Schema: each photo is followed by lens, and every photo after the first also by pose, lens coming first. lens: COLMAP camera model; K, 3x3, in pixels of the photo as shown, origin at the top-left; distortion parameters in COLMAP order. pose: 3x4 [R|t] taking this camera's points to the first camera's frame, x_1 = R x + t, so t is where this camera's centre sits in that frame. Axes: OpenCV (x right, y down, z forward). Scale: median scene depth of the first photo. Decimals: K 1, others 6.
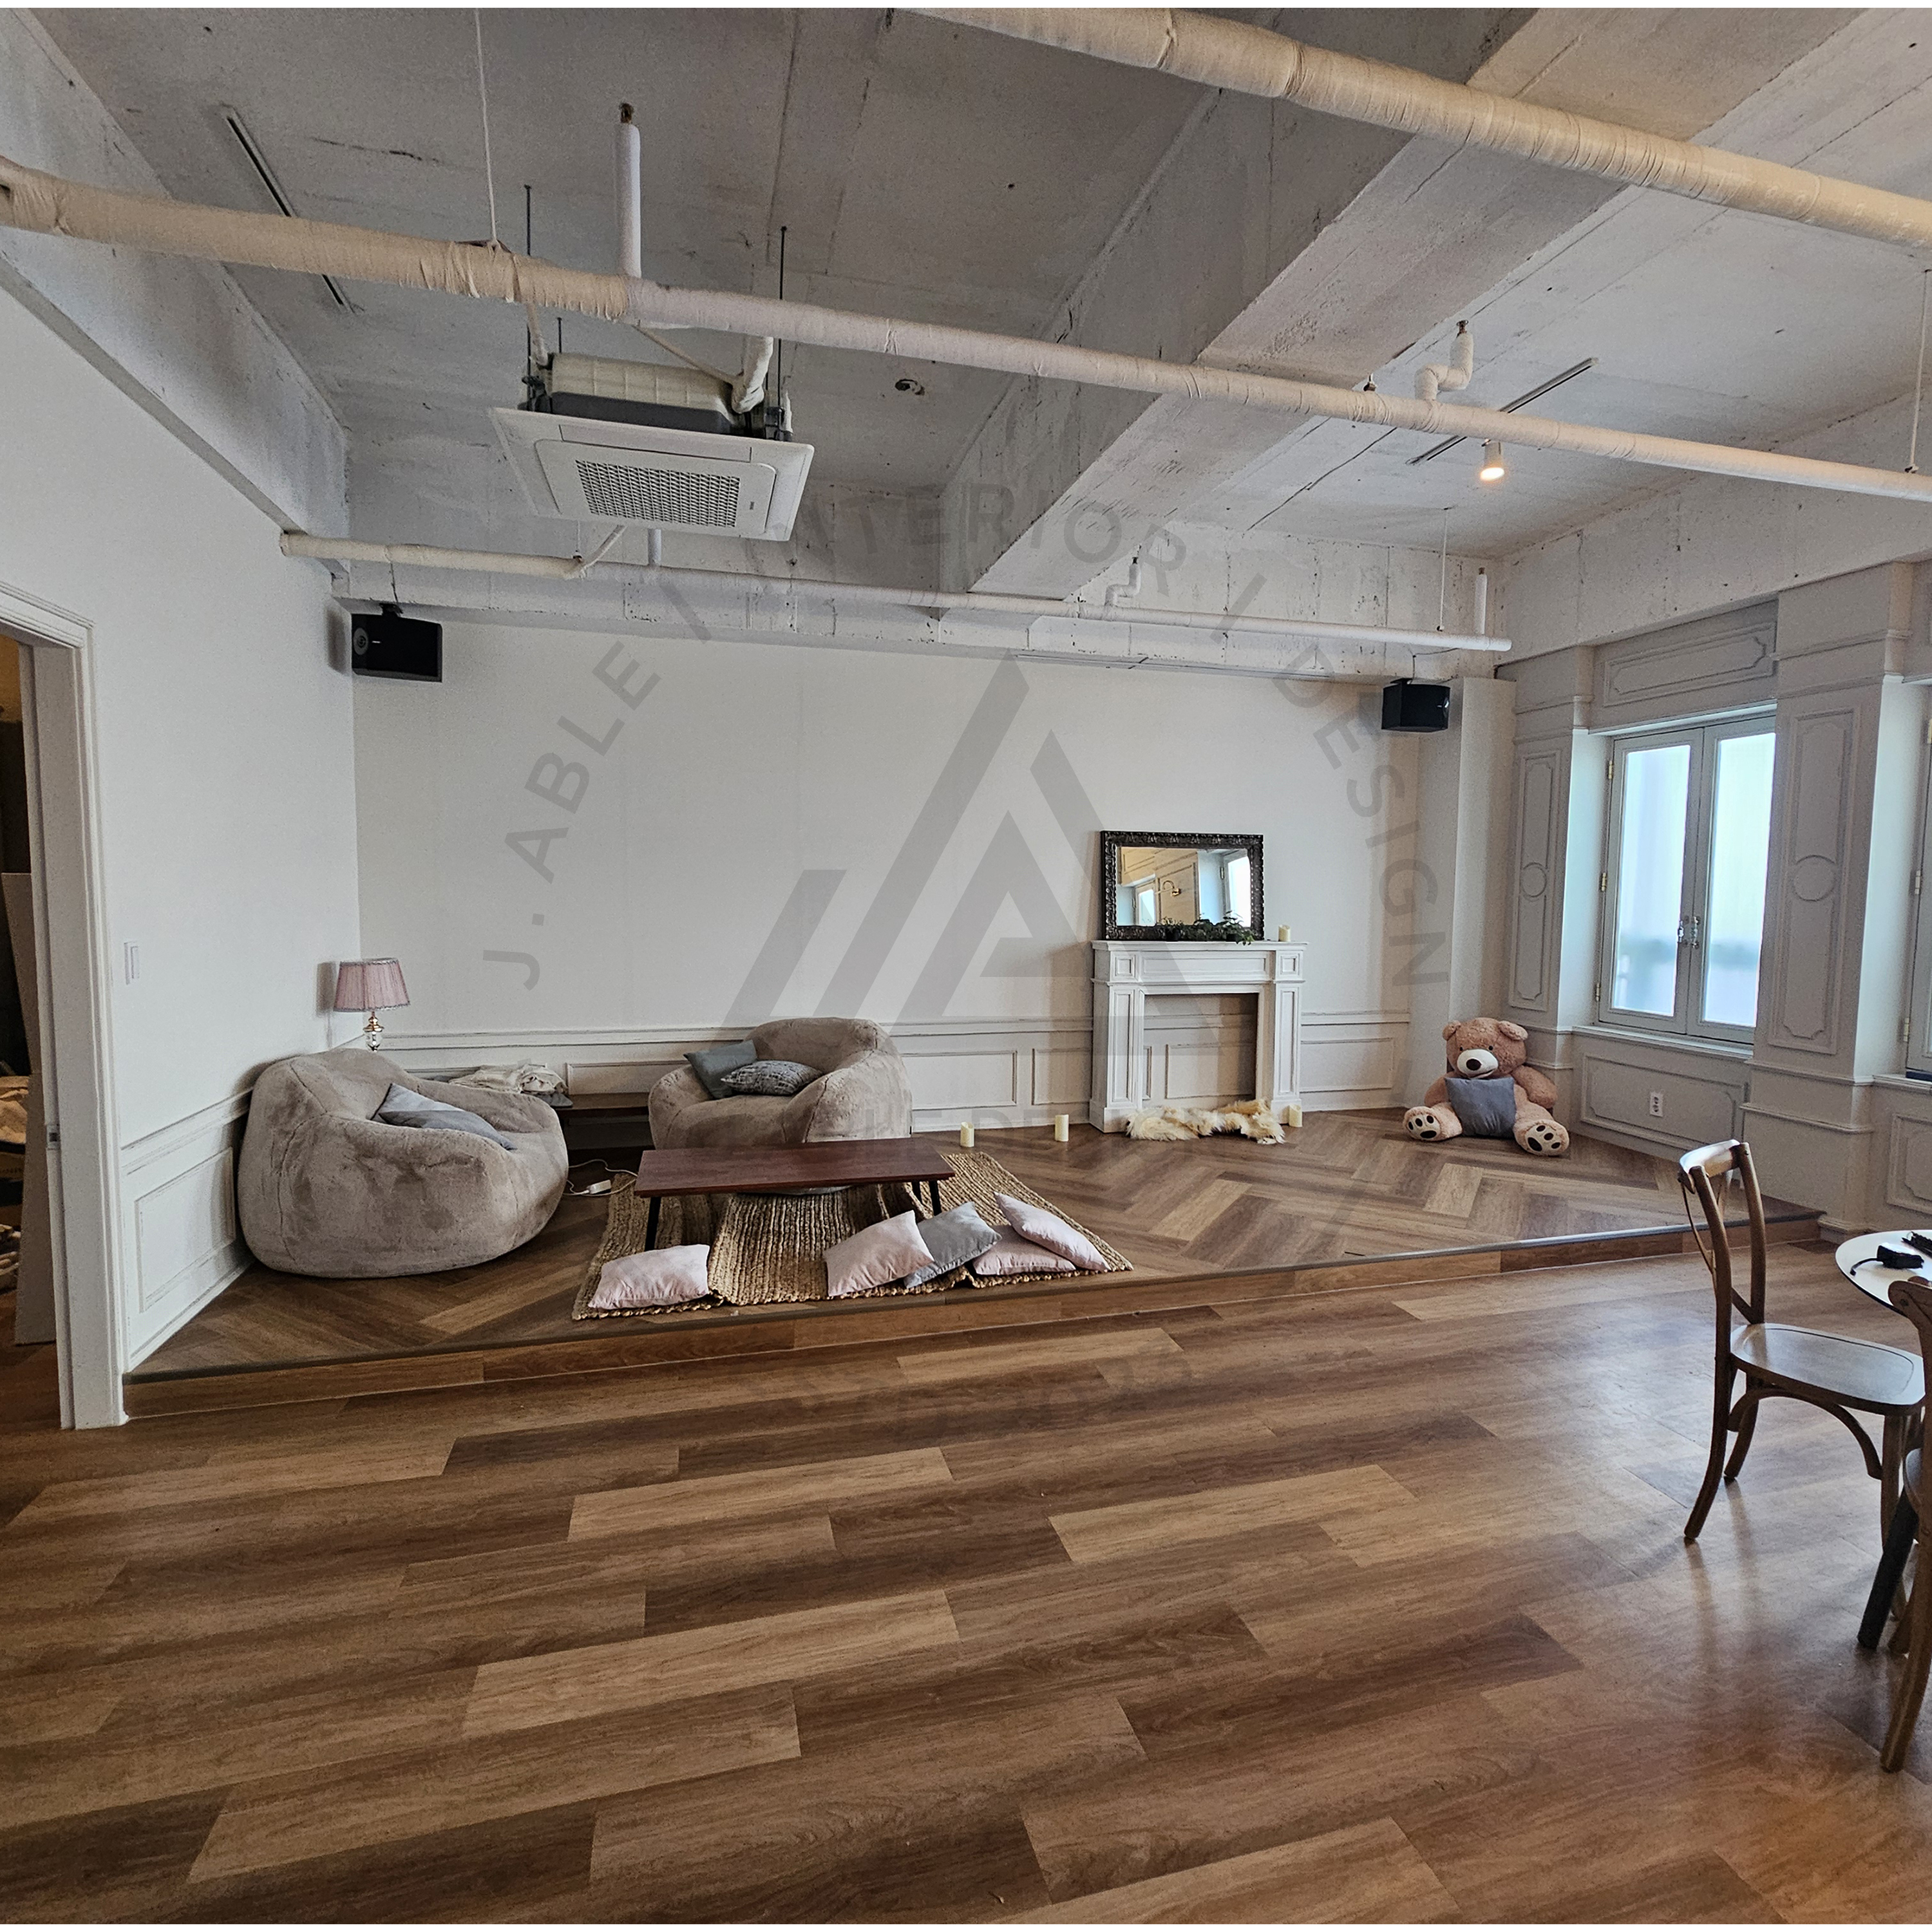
lens RADIAL K [[1033.5, 0, 968.0], [0, 1033.5, 959.0], [0, 0, 1]] dist [-0.000527, 0.001199]
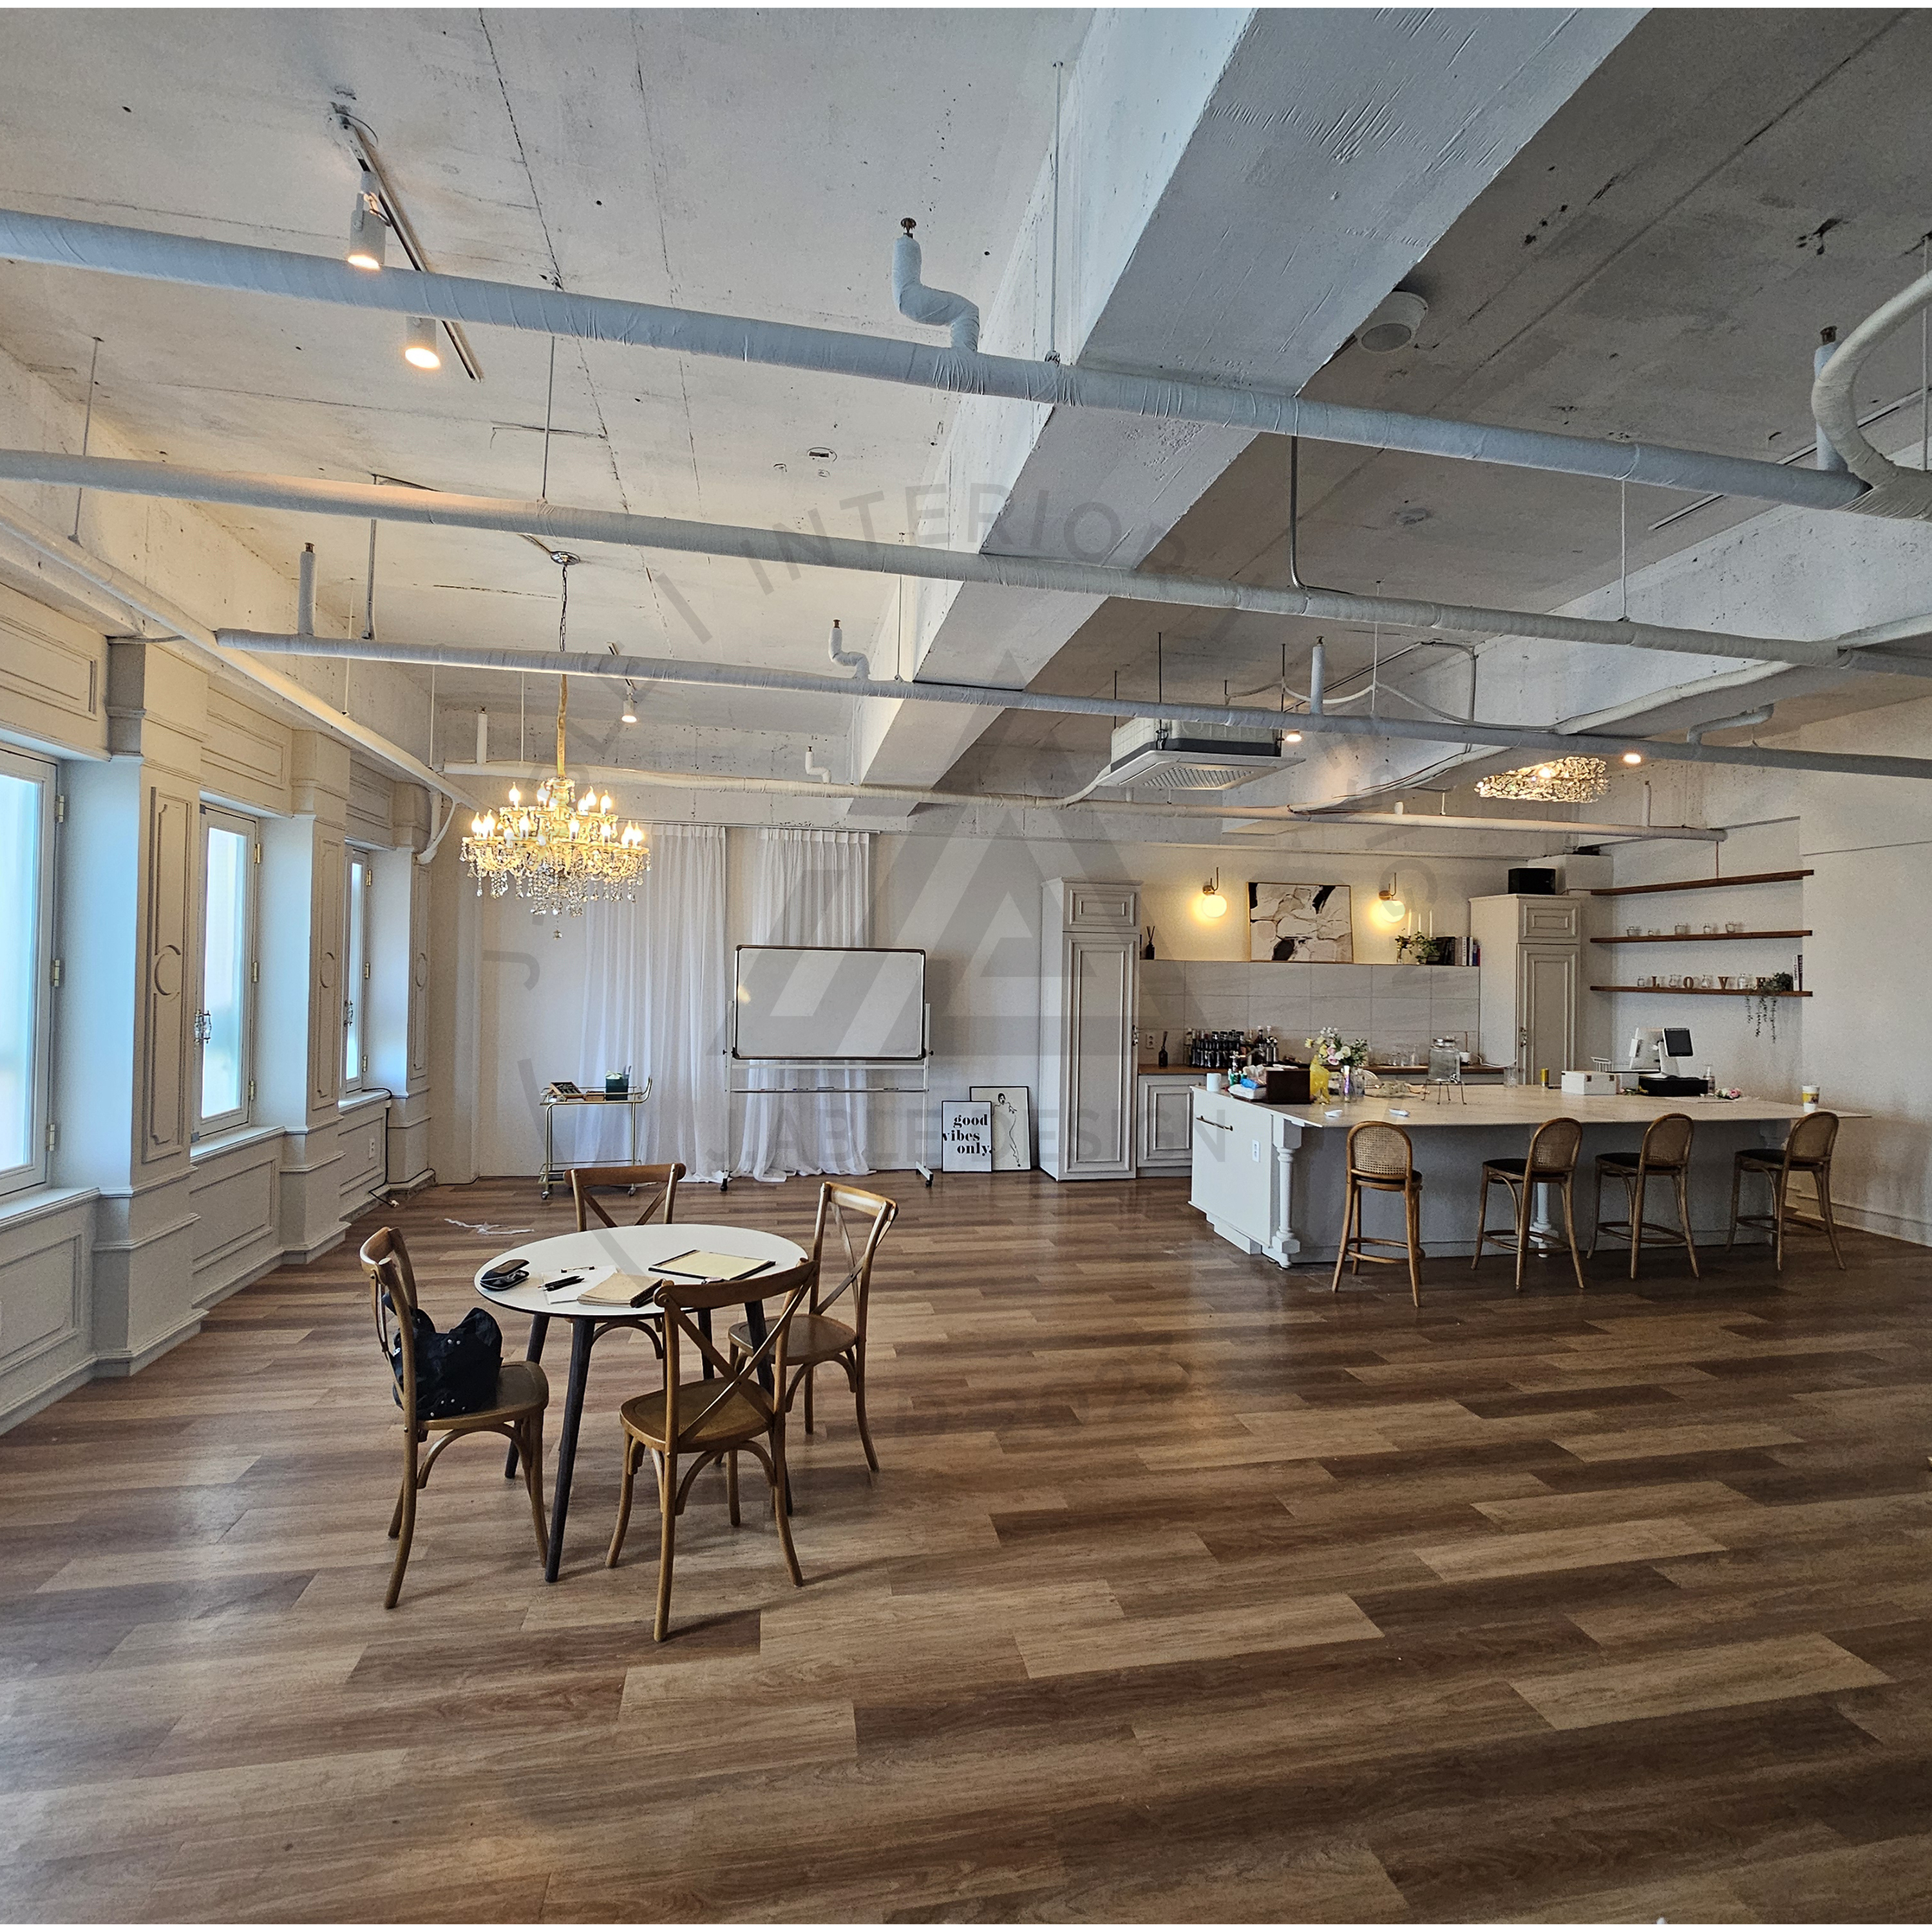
lens RADIAL K [[1033.5, 0, 976.2], [0, 1033.5, 959.2], [0, 0, 1]] dist [-0.000527, 0.001199]
pose [[-0.997721, -0.027109, 0.061786, 0.342126], [-0.023108, 0.997646, 0.064571, -0.152534], [-0.063391, 0.062996, -0.995999, 1.563377]]
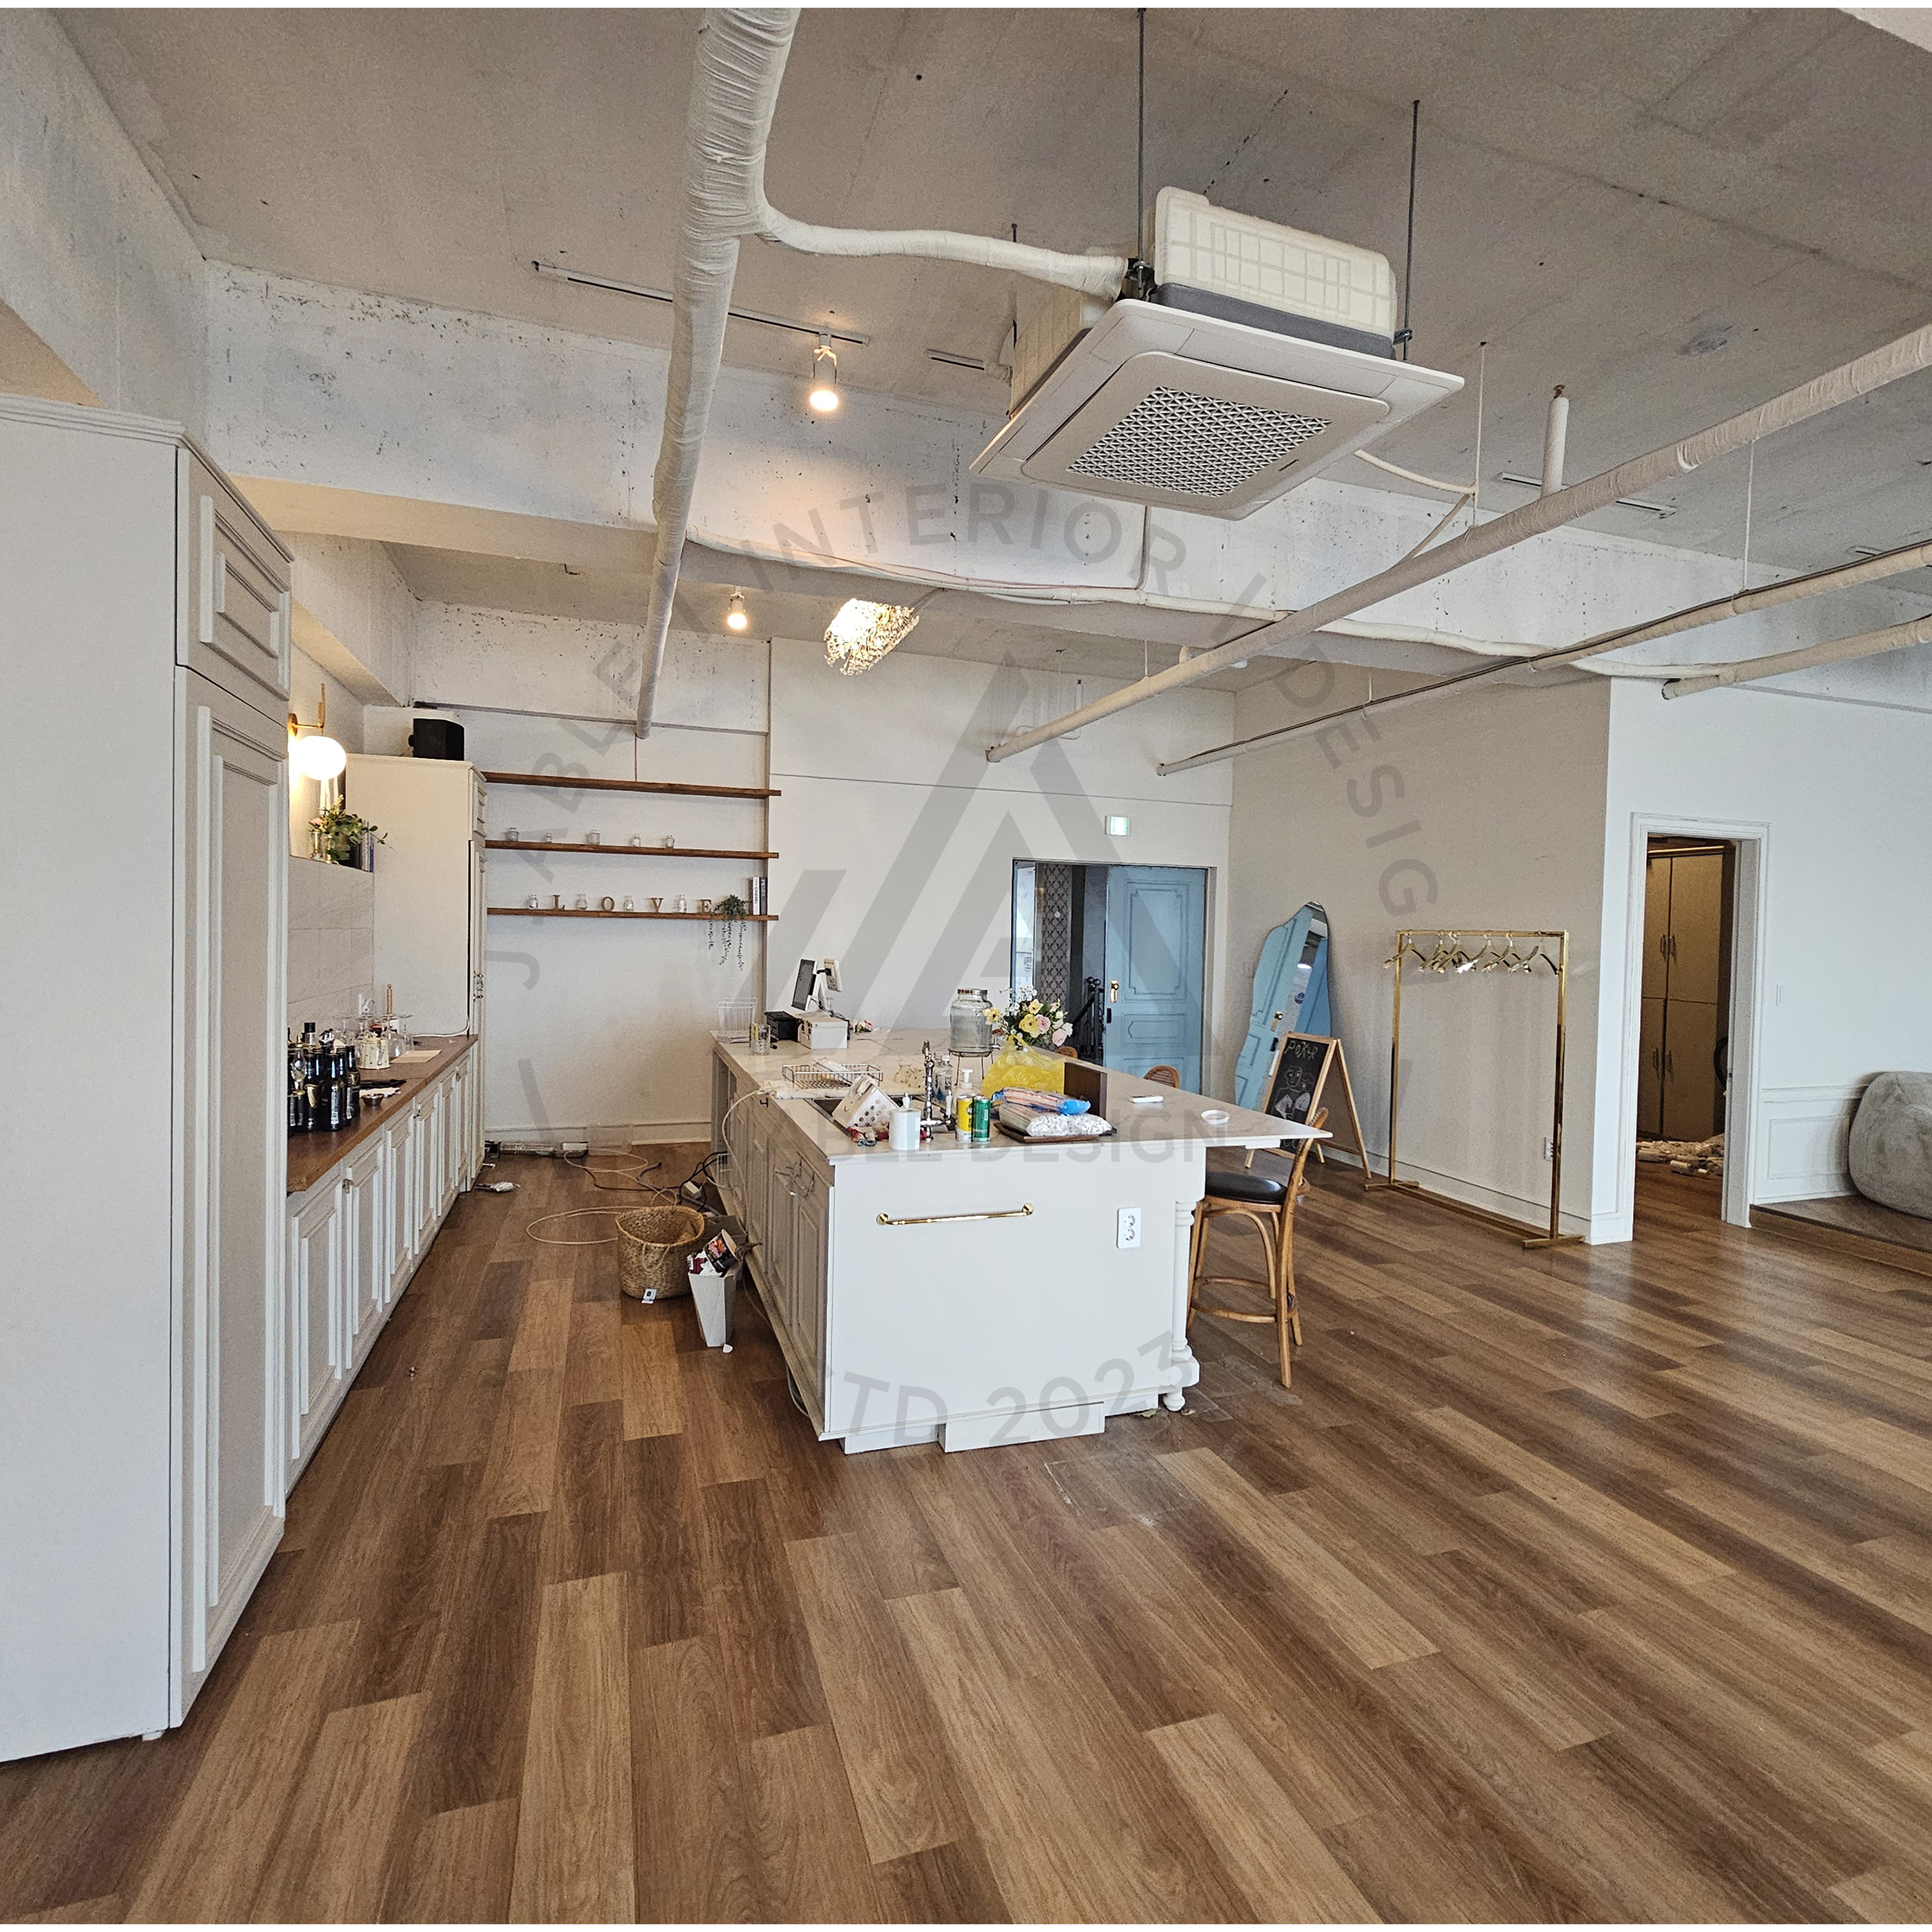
lens RADIAL K [[1033.5, 0, 958.2], [0, 1033.5, 963.1], [0, 0, 1]] dist [-0.000527, 0.001199]
pose [[0.061709, 0.023491, -0.997818, 0.914272], [-0.095156, 0.995308, 0.017547, 0.051796], [0.993548, 0.093866, 0.063655, -0.583213]]
